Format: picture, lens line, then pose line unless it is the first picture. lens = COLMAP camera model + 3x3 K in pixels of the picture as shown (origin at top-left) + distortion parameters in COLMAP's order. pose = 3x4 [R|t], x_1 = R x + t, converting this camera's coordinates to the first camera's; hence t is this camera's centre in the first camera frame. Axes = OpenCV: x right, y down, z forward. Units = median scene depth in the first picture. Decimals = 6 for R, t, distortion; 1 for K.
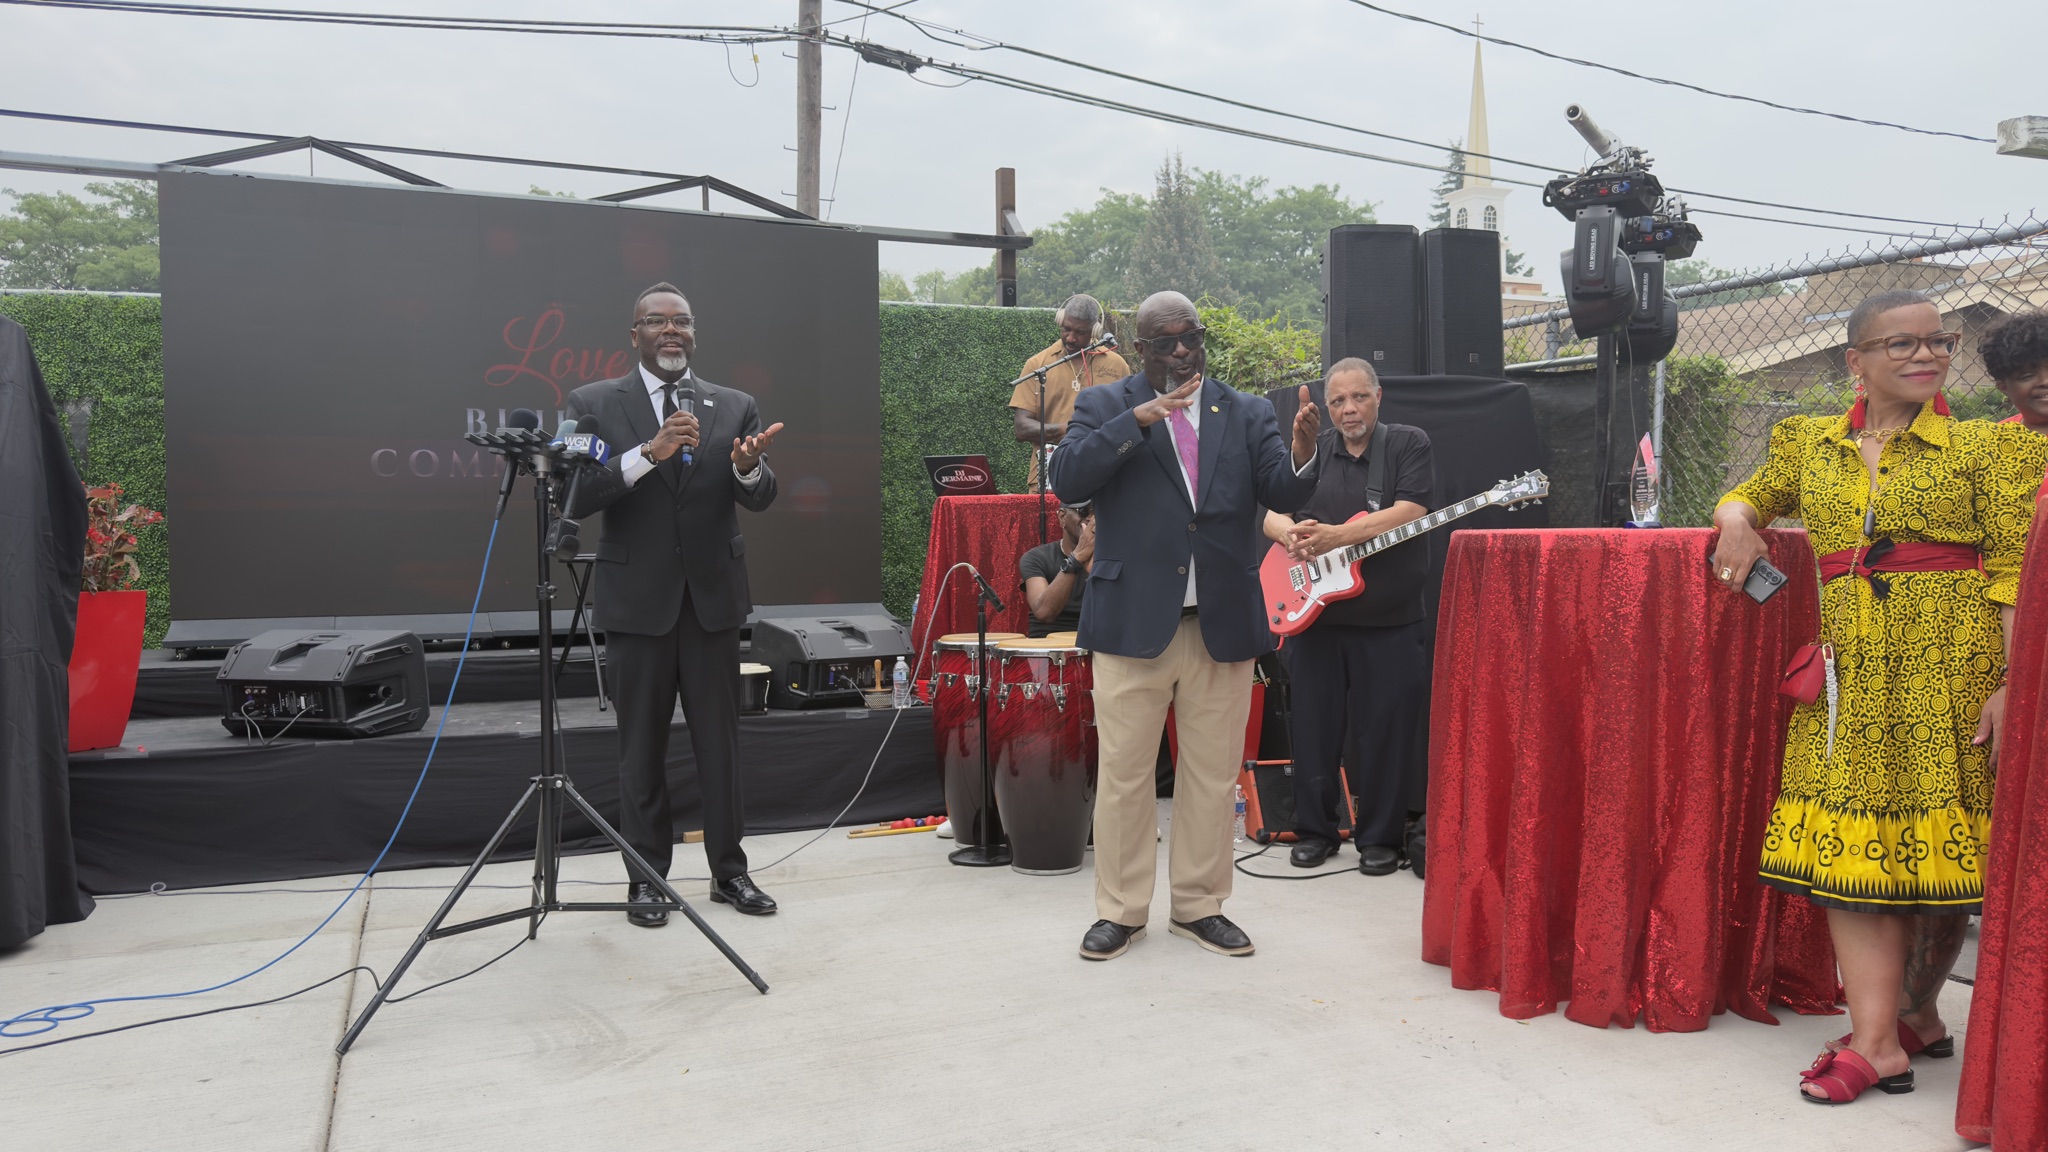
lens RADIAL K [[1373.0, 0, 1025.4], [0, 1373.0, 602.1], [0, 0, 1]] dist [0.292293, -0.272478]
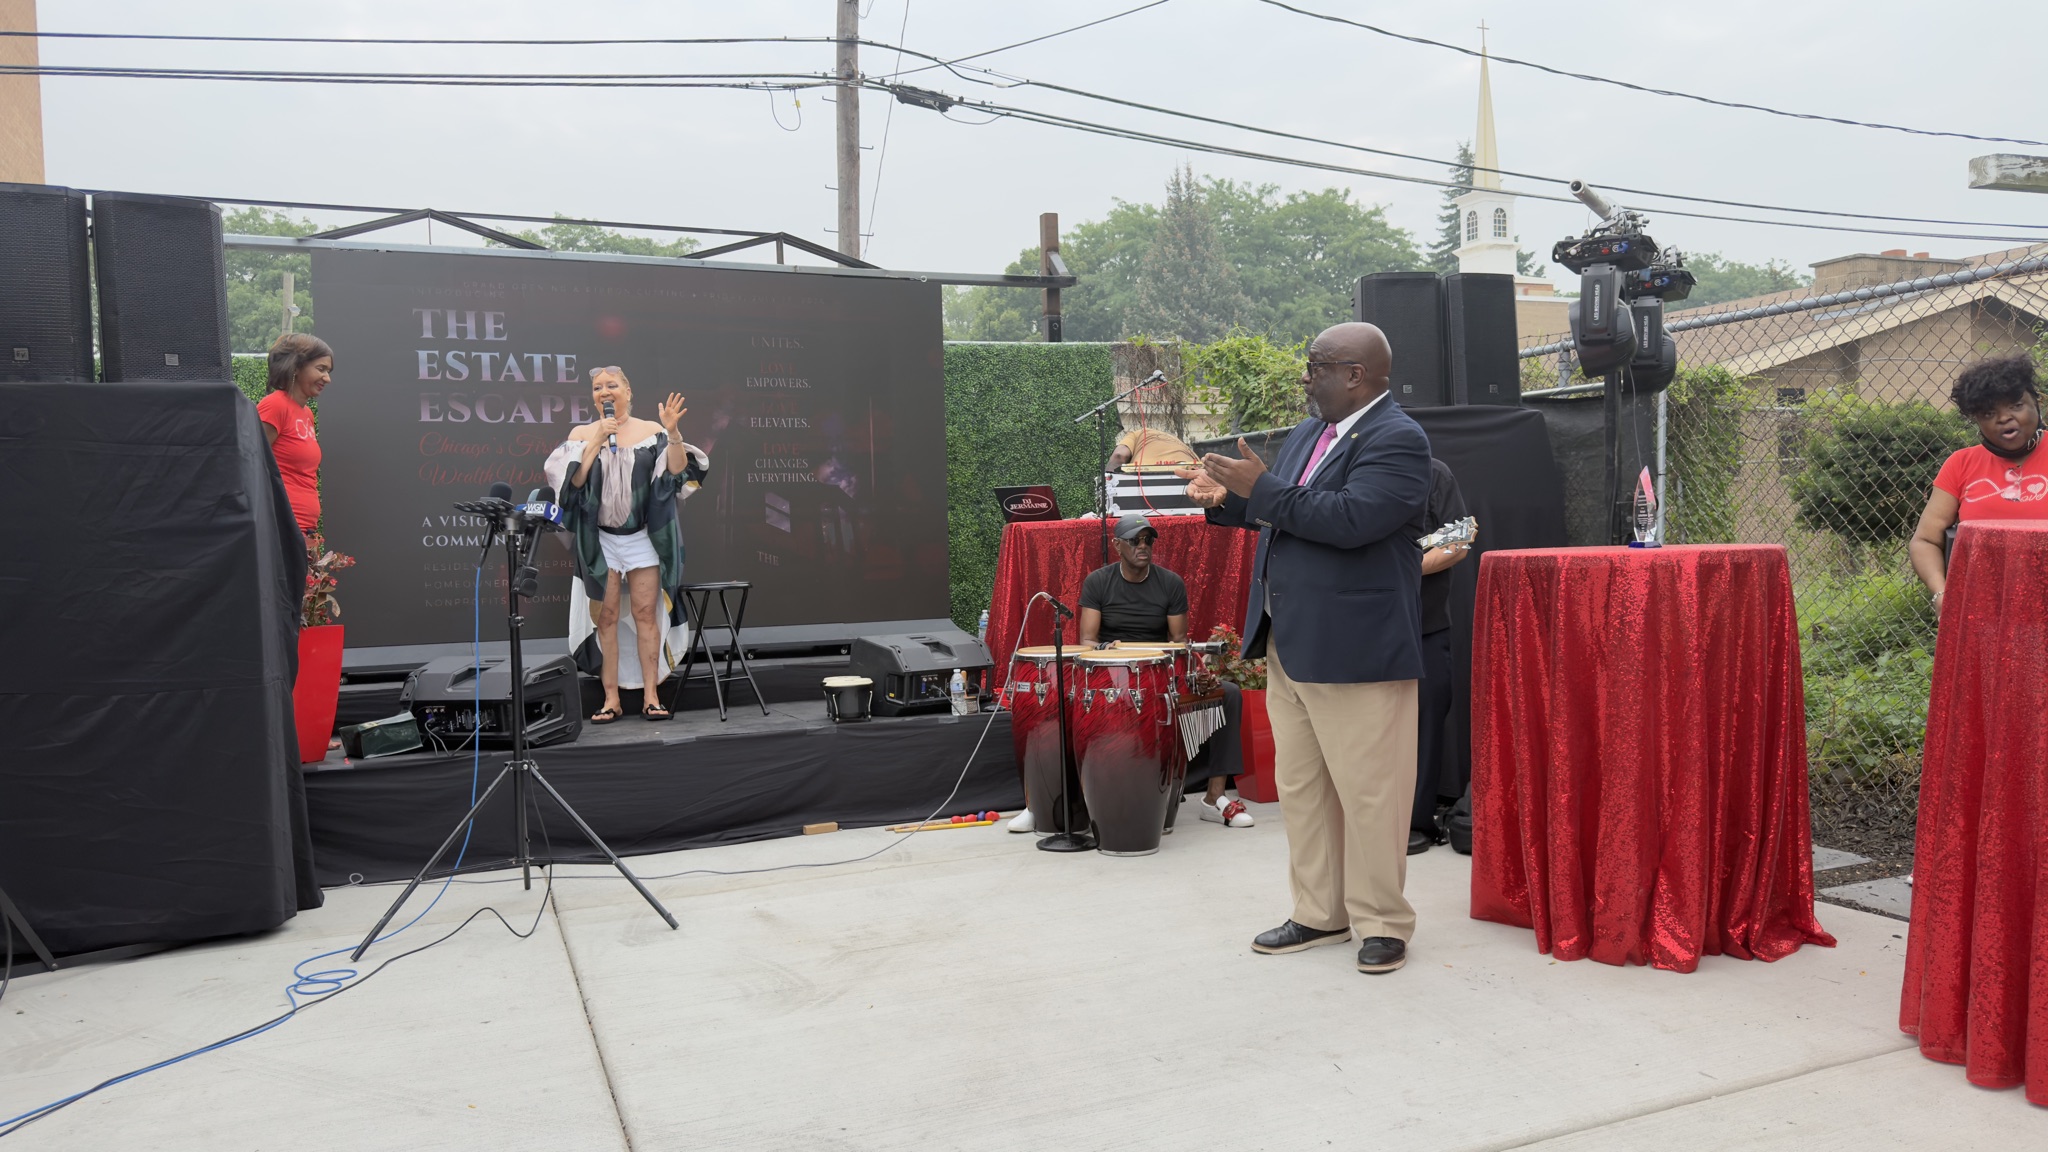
lens RADIAL K [[1373.0, 0, 1025.4], [0, 1373.0, 602.1], [0, 0, 1]] dist [0.292293, -0.272478]
pose [[0.999684, -0.022423, -0.011362, -0.038449], [0.022364, 0.999736, -0.005264, -0.006492], [0.011477, 0.005008, 0.999922, -0.106640]]
